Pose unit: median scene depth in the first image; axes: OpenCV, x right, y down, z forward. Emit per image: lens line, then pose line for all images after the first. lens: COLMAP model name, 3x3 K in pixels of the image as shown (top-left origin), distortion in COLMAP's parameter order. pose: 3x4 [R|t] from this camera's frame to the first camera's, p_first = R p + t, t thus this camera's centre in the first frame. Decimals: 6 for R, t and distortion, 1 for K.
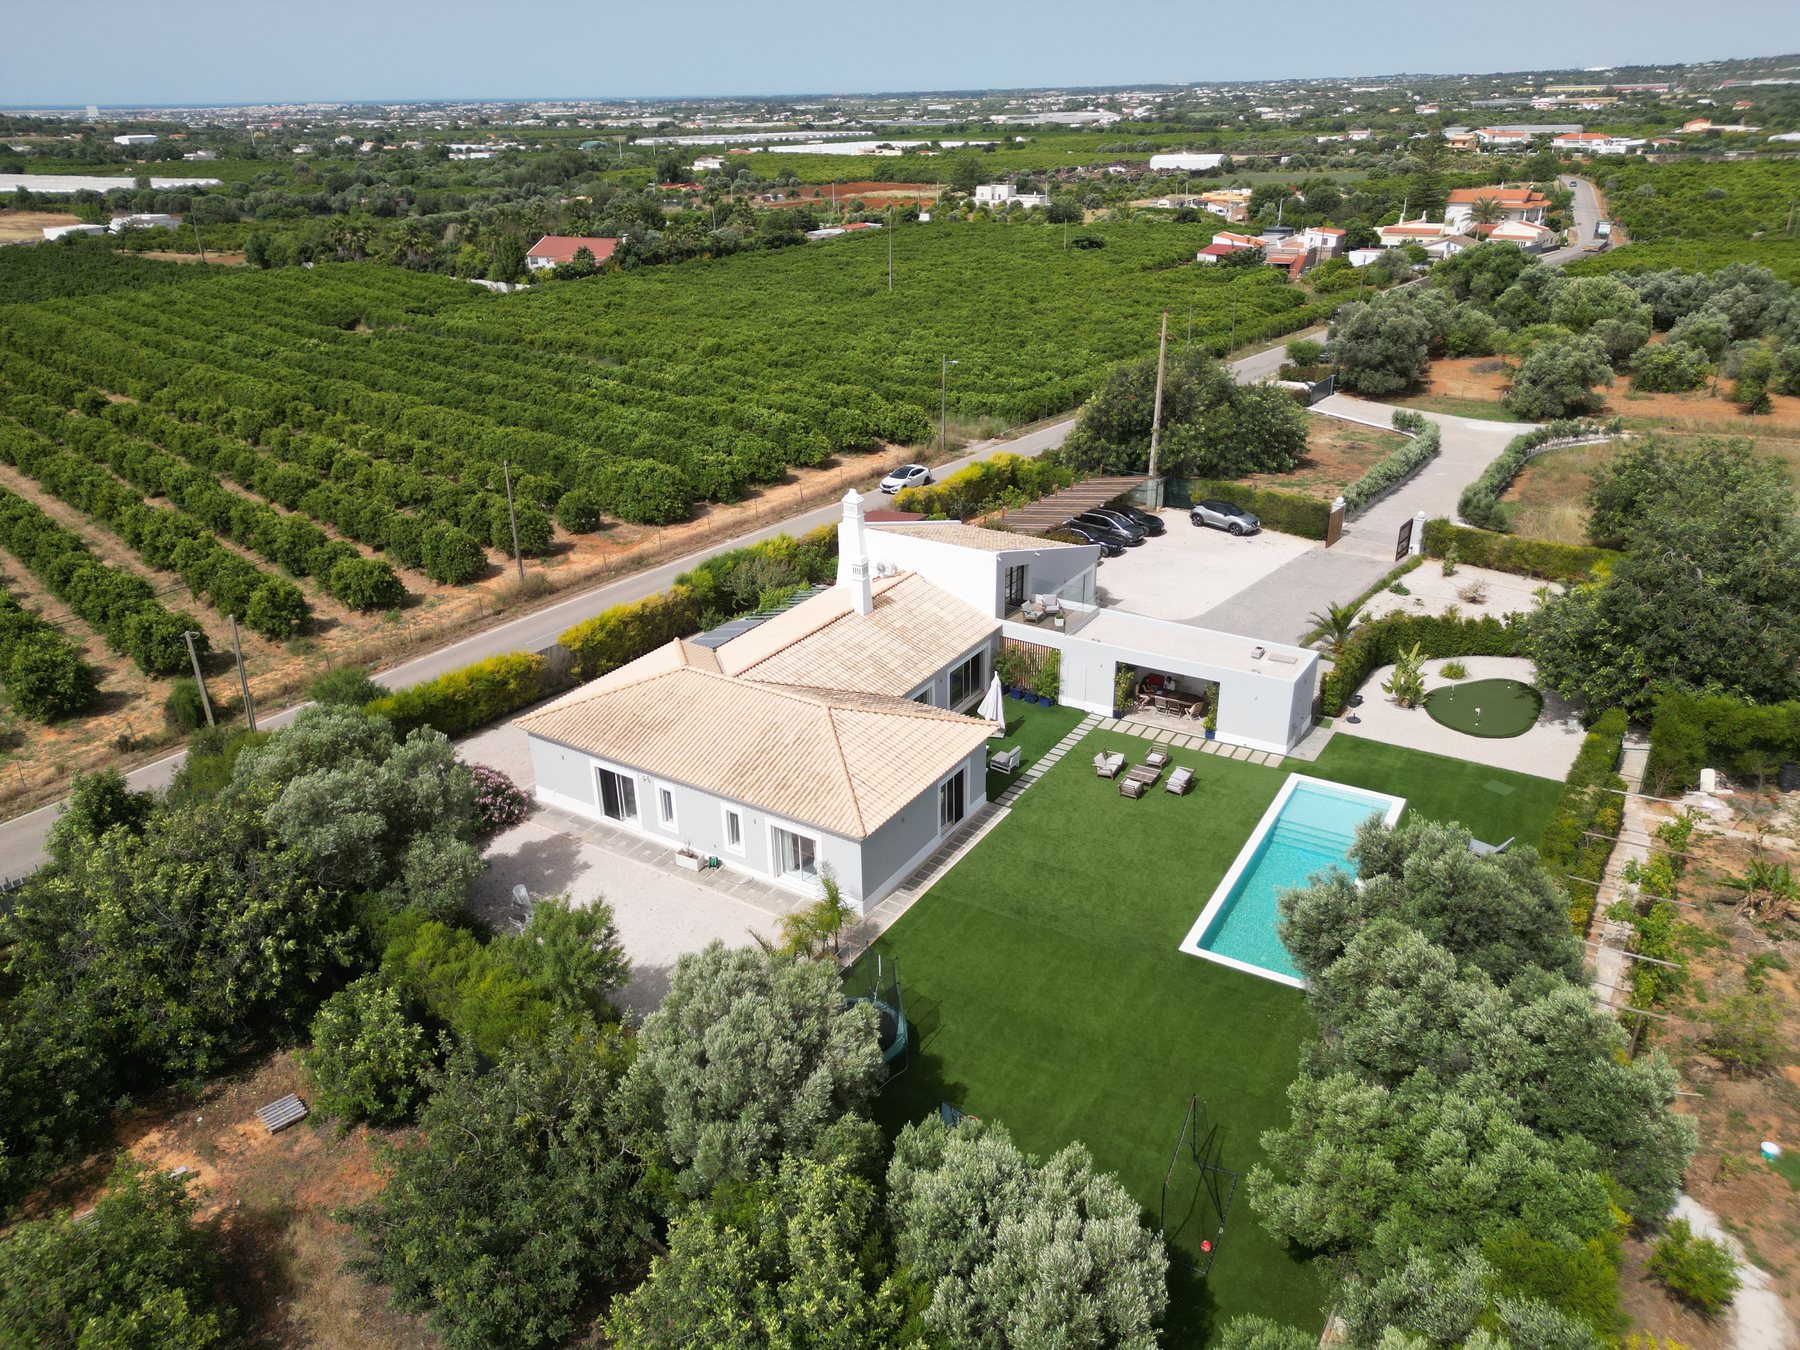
lens RADIAL K [[1270.4, 0, 900.0], [0, 1270.4, 675.0], [0, 0, 1]] dist [0.129444, -0.218841]
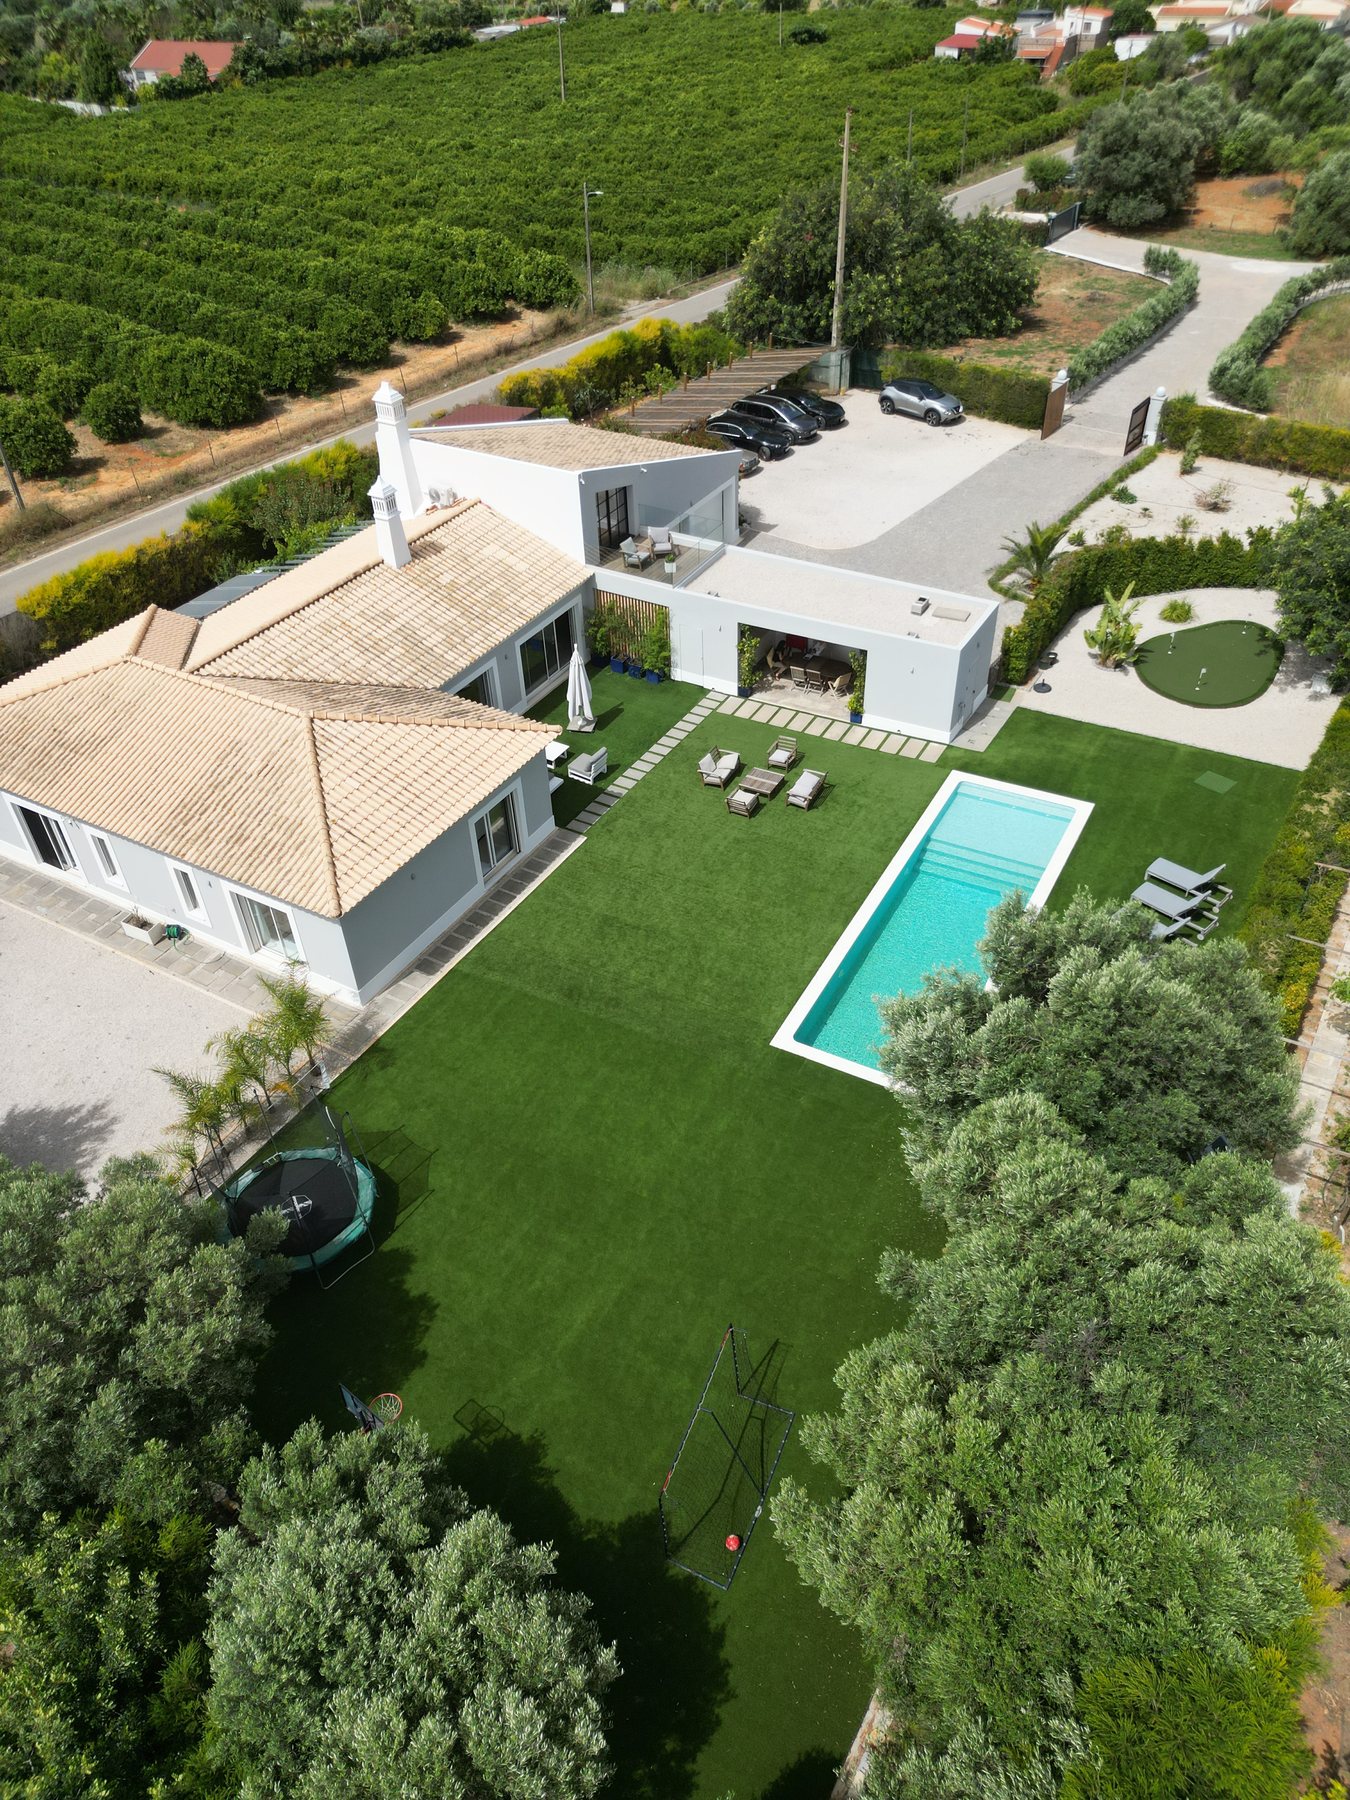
lens RADIAL K [[1268.9, 0, 670.8], [0, 1268.9, 922.8], [0, 0, 1]] dist [0.069123, -0.064156]
pose [[0.999242, -0.035062, 0.016893, 0.082087], [0.029302, 0.963426, 0.266369, -0.030975], [-0.025615, -0.265672, 0.963723, 0.165343]]
